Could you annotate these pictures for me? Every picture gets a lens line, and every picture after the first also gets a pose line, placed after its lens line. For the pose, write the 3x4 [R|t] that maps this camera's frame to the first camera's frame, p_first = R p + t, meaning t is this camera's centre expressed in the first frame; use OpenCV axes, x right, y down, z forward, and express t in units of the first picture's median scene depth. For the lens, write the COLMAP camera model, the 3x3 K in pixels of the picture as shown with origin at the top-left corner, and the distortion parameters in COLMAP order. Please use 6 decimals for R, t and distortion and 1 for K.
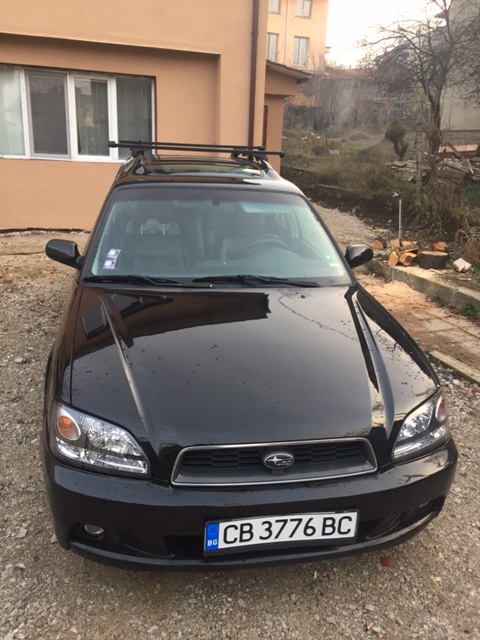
lens RADIAL K [[553.4, 0, 240.0], [0, 553.4, 320.0], [0, 0, 1]] dist [0.086559, -0.115242]
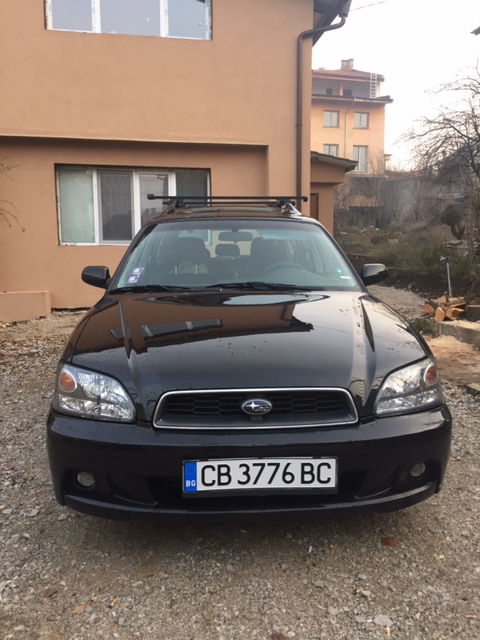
lens RADIAL K [[553.4, 0, 240.0], [0, 553.4, 320.0], [0, 0, 1]] dist [0.086559, -0.115242]
pose [[0.991212, -0.030143, -0.128804, 0.147859], [0.005754, 0.982596, -0.185668, 0.238629], [0.132158, 0.183295, 0.974134, -0.034454]]
